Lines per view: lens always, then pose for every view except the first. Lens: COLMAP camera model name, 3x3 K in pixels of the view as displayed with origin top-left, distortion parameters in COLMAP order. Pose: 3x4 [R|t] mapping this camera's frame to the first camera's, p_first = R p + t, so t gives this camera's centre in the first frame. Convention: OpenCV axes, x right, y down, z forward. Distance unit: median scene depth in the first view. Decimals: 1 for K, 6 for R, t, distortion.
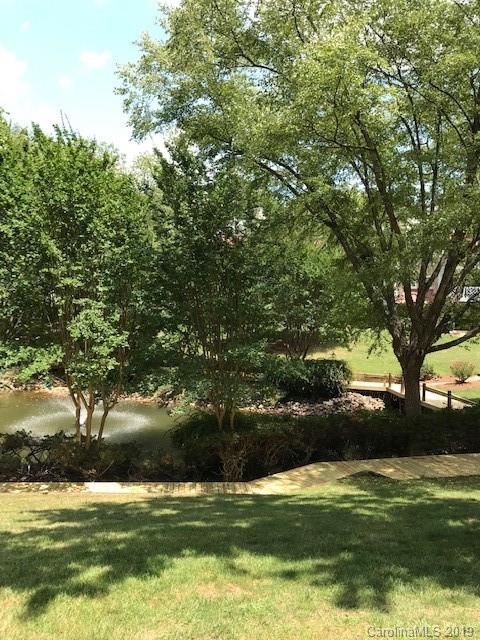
lens RADIAL K [[510.0, 0, 241.5], [0, 510.0, 306.8], [0, 0, 1]] dist [0.047591, -0.155895]
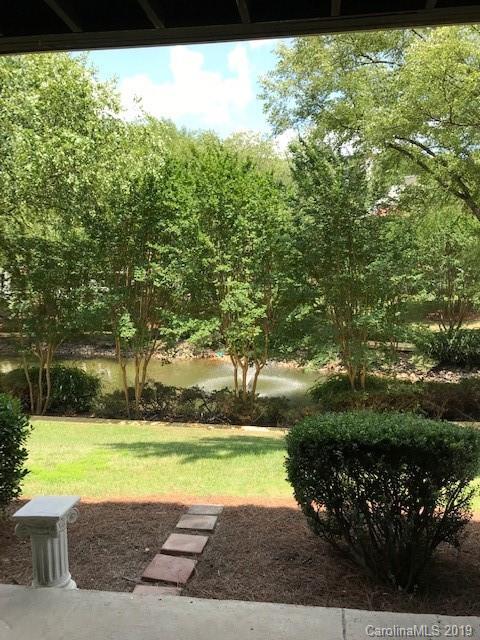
lens RADIAL K [[510.0, 0, 241.5], [0, 510.0, 306.8], [0, 0, 1]] dist [0.047591, -0.155895]
pose [[0.947132, -0.024760, -0.319888, 0.101165], [0.041497, 0.998097, 0.045611, -0.006767], [0.318150, -0.056474, 0.946357, -0.173224]]
